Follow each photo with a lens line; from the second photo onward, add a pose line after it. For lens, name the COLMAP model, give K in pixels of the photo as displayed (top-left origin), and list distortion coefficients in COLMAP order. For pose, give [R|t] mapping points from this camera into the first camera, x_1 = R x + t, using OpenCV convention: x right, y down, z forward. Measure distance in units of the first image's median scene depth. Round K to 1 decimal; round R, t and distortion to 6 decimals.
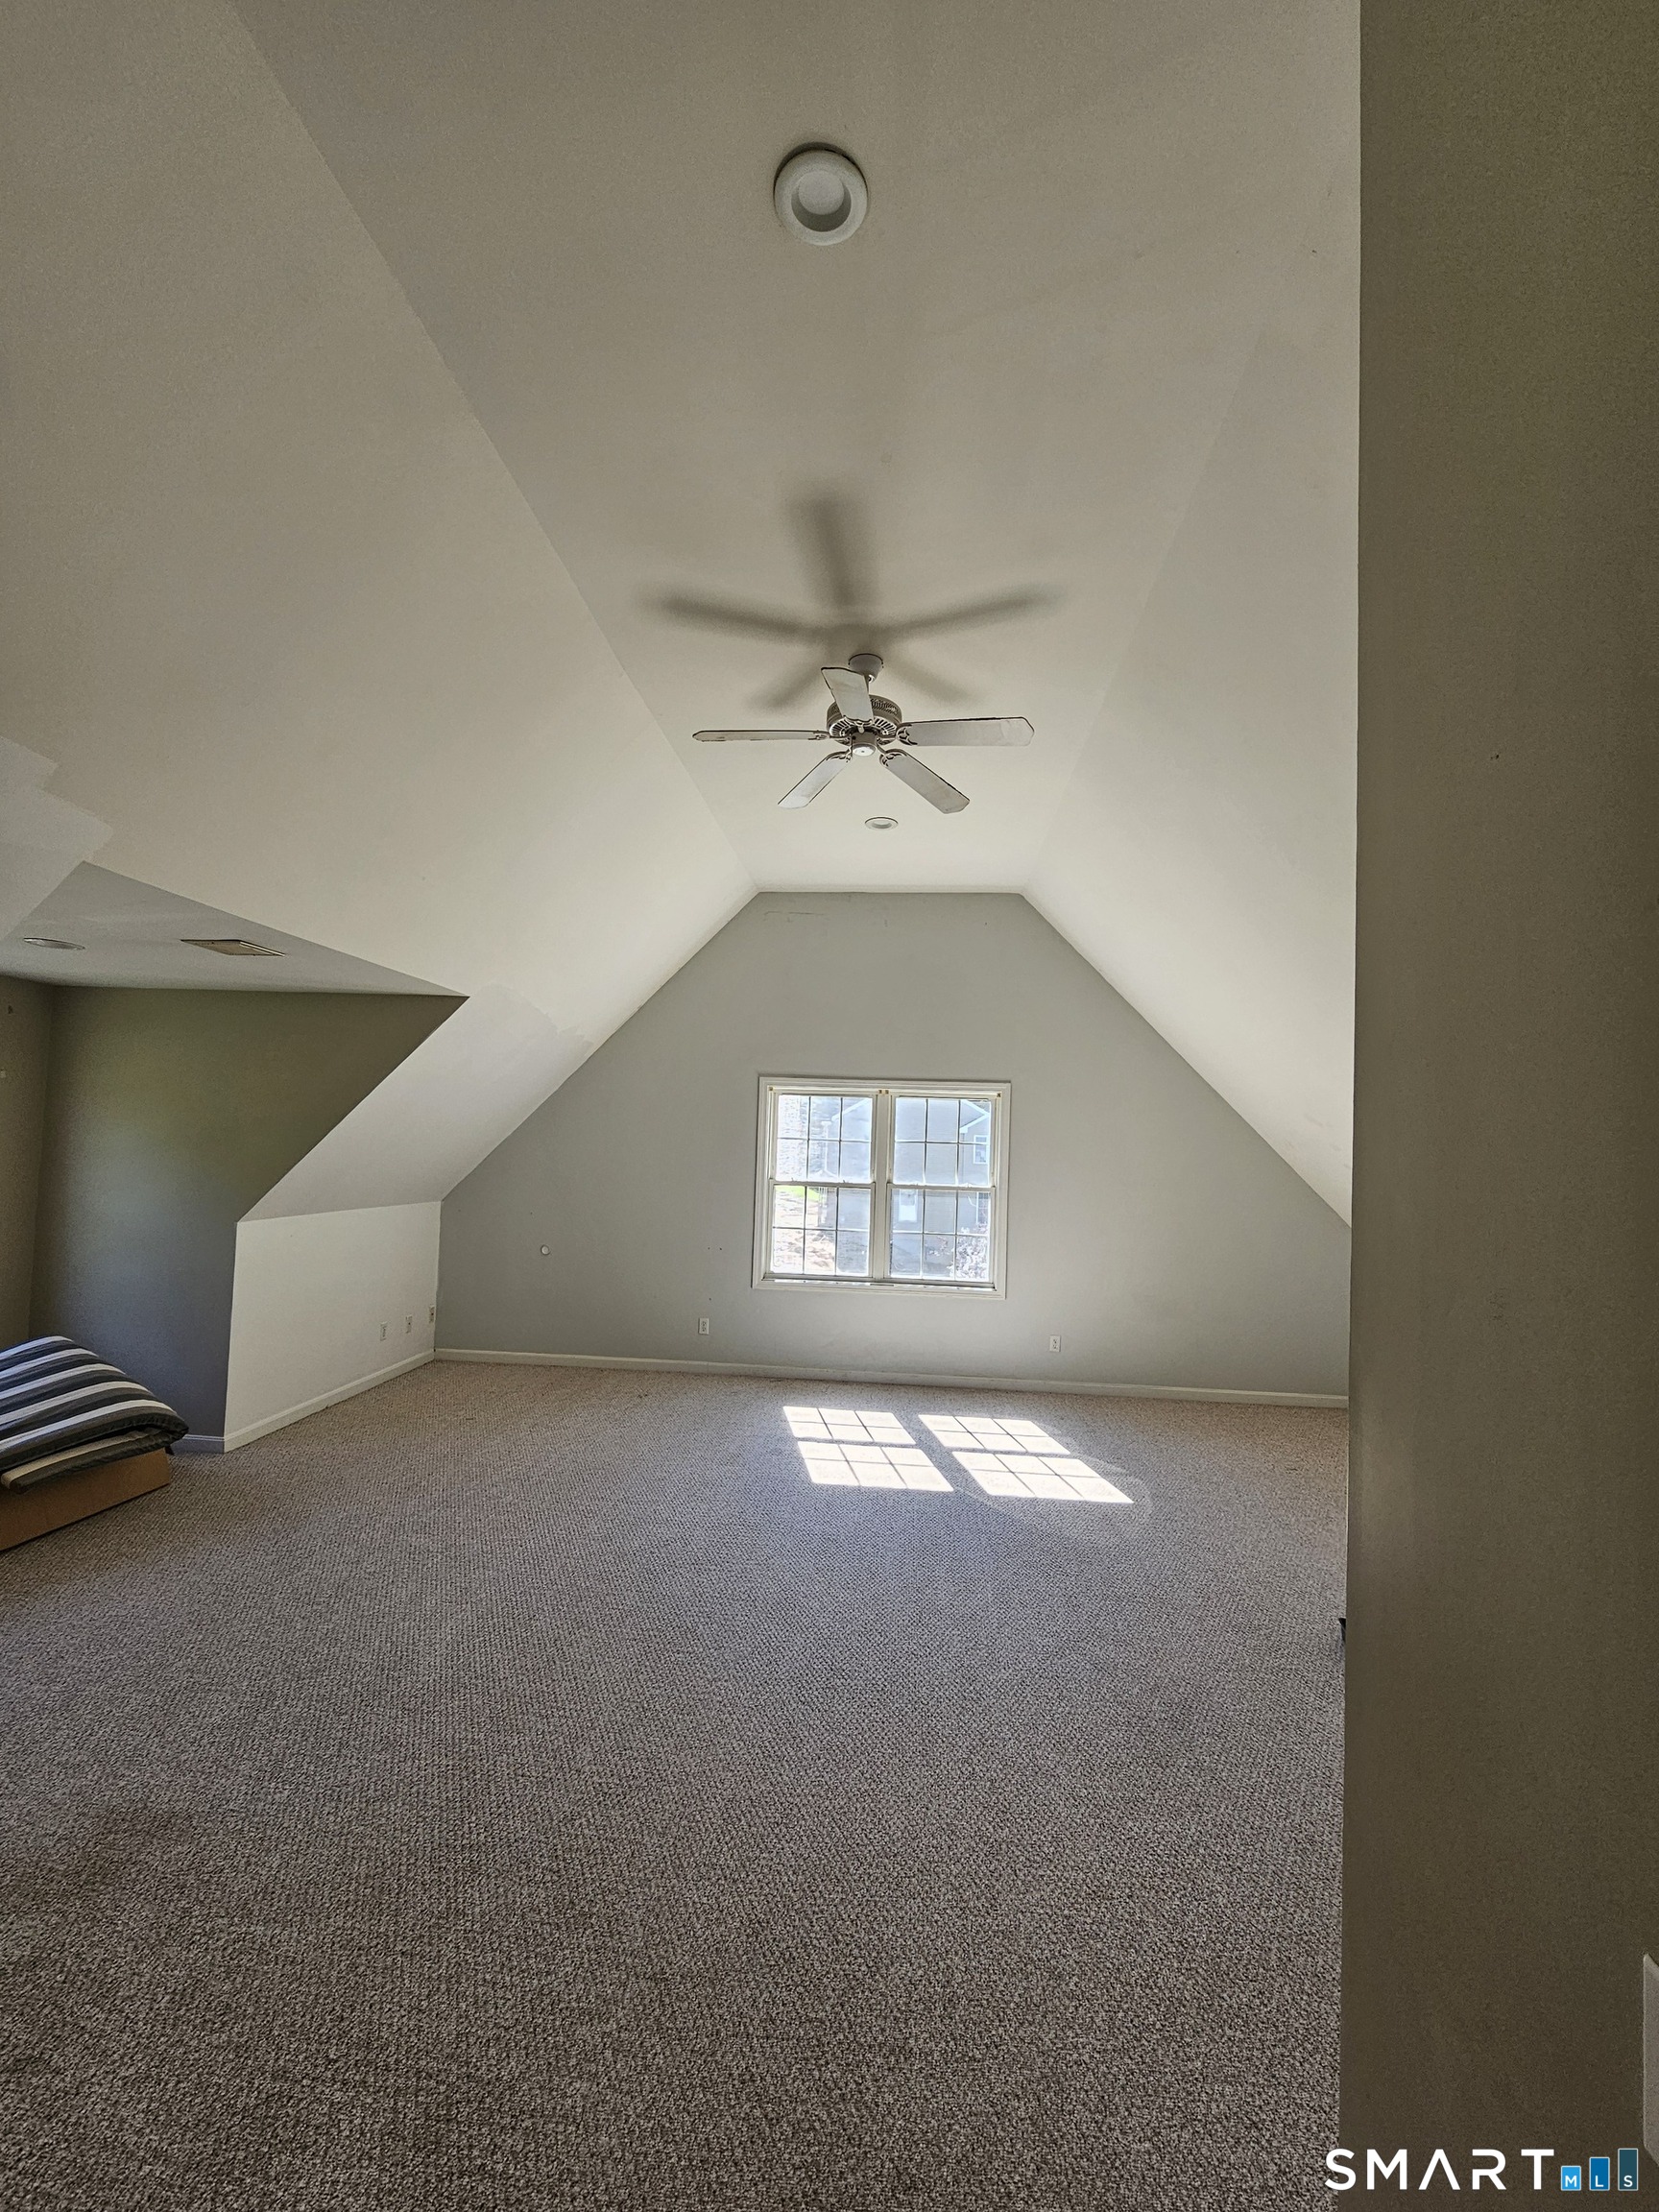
lens RADIAL K [[908.3, 0, 834.9], [0, 908.3, 1110.4], [0, 0, 1]] dist [-0.004991, 0.000345]
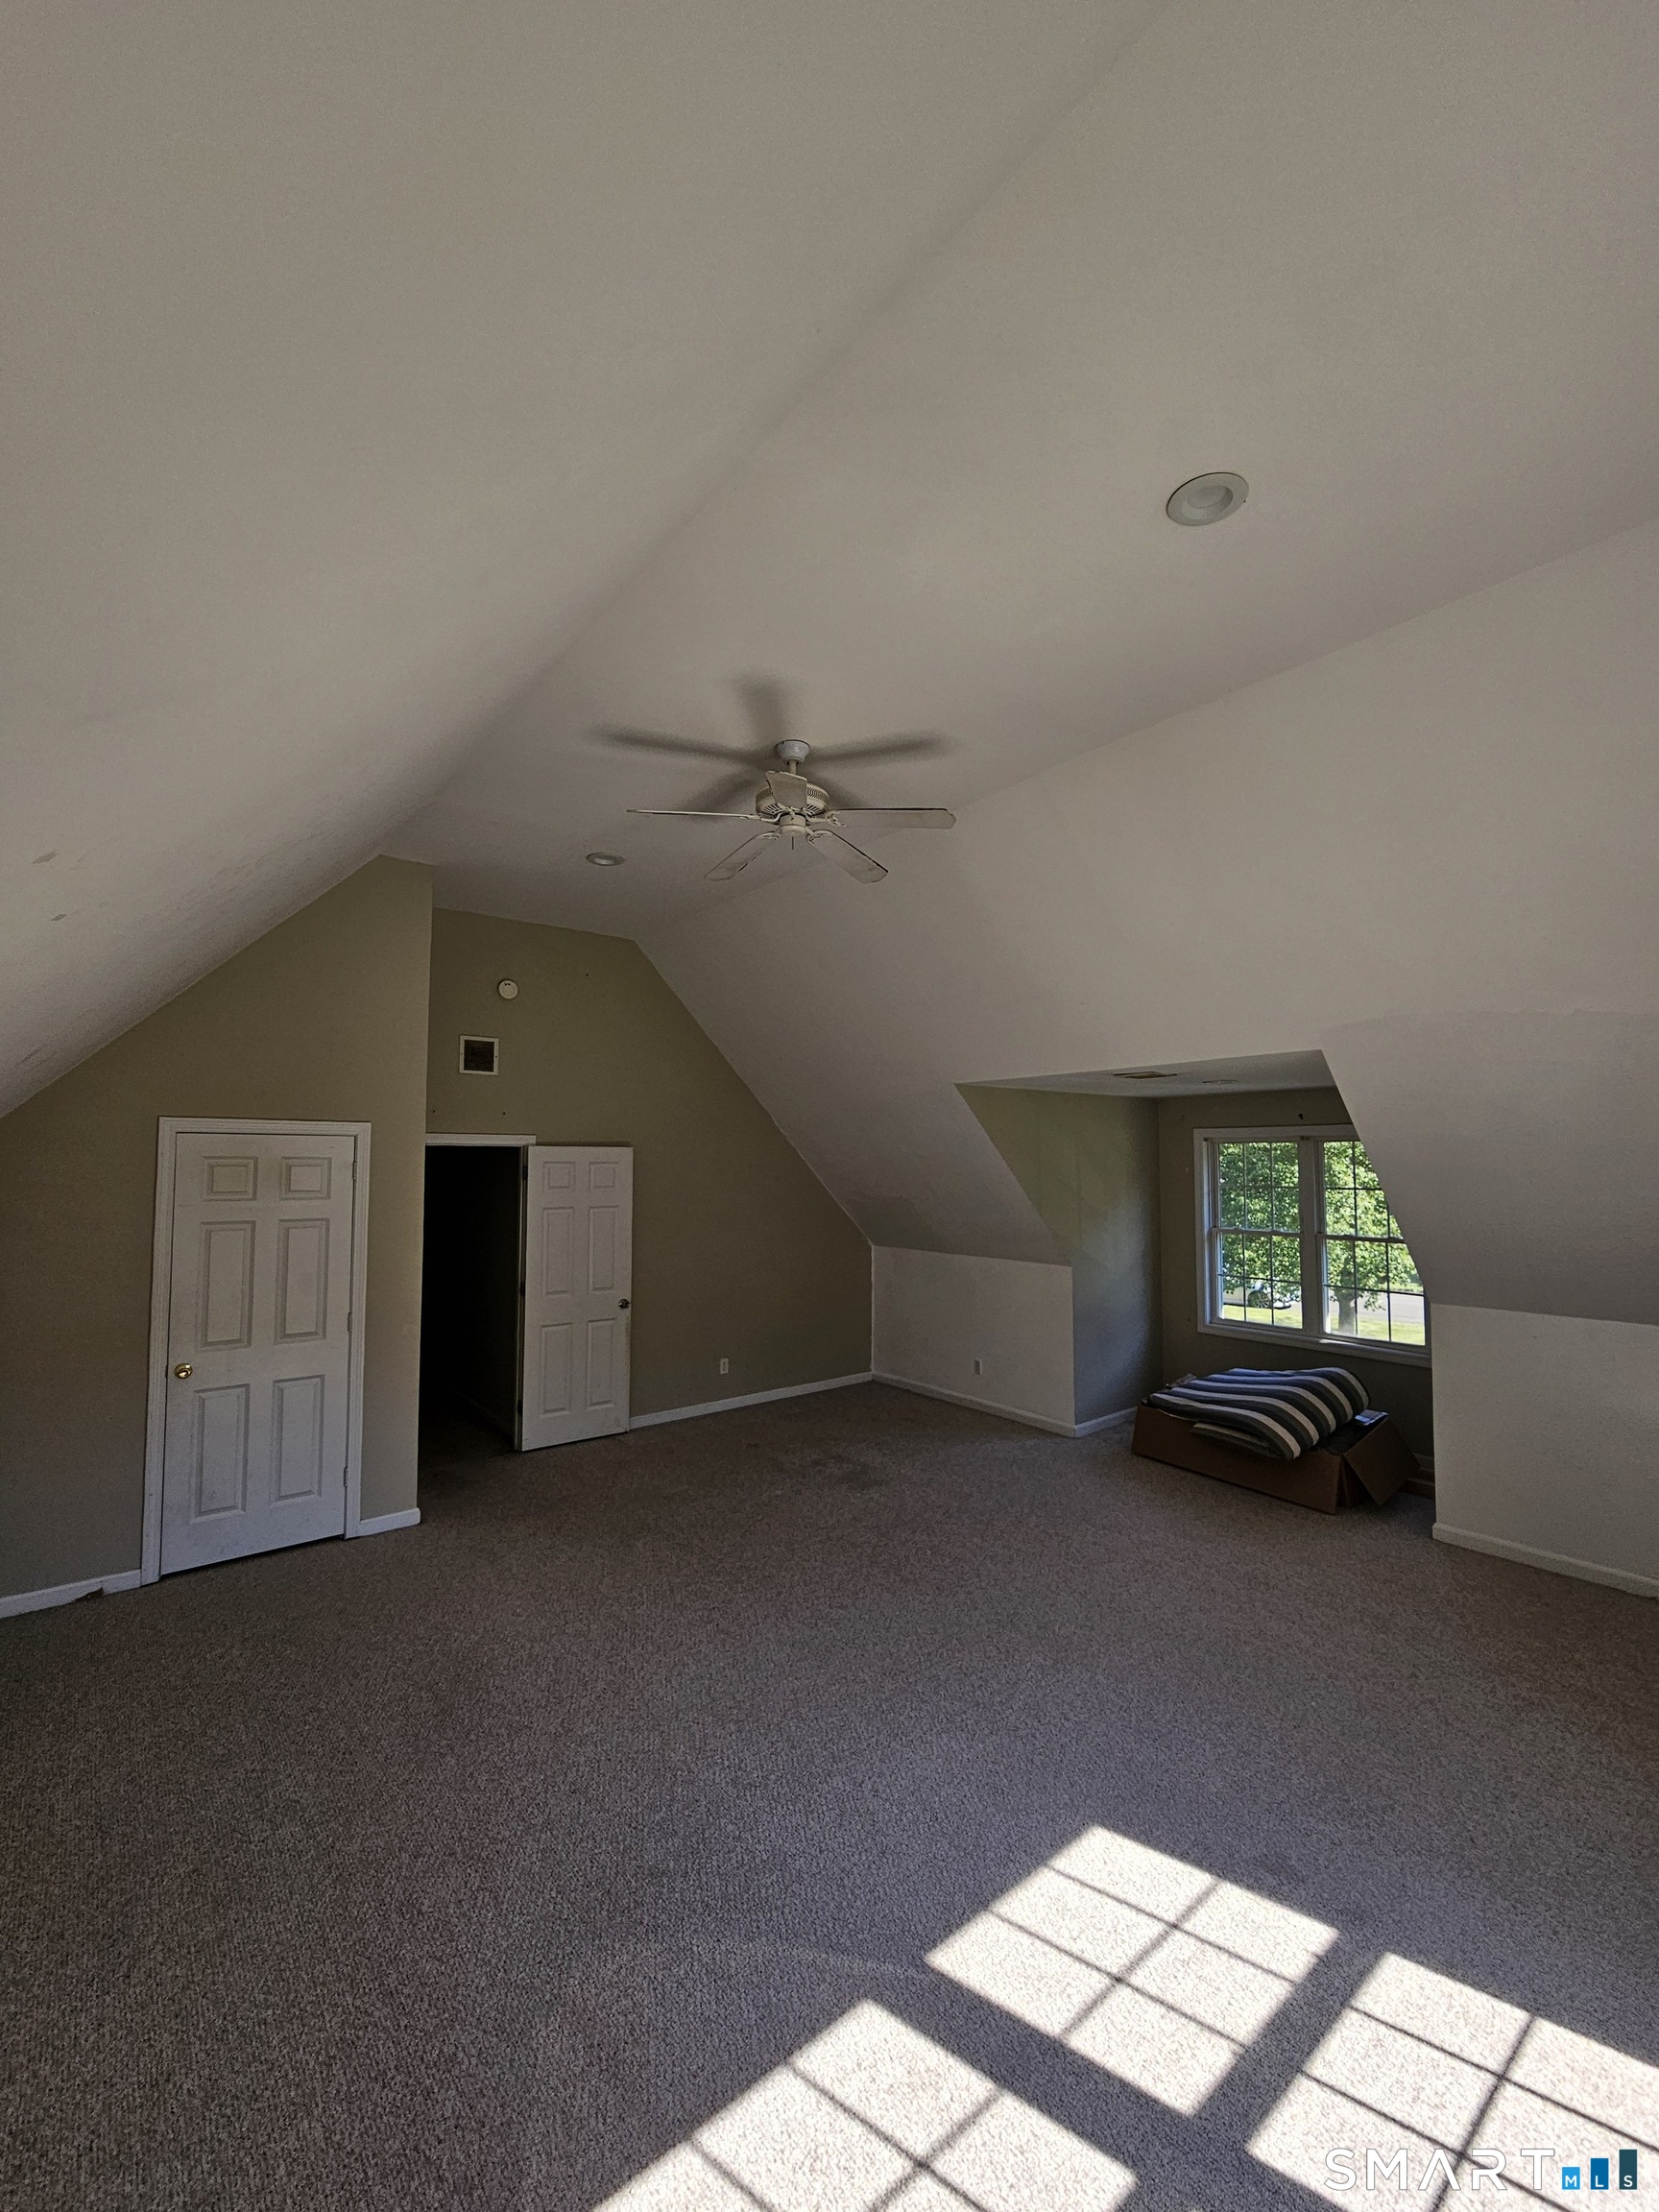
lens RADIAL K [[908.3, 0, 834.9], [0, 908.3, 1110.4], [0, 0, 1]] dist [-0.004991, 0.000345]
pose [[-0.718013, -0.071804, -0.692316, 0.508358], [0.006625, 0.993914, -0.109956, 0.019276], [0.695998, -0.083537, -0.713168, 1.289339]]
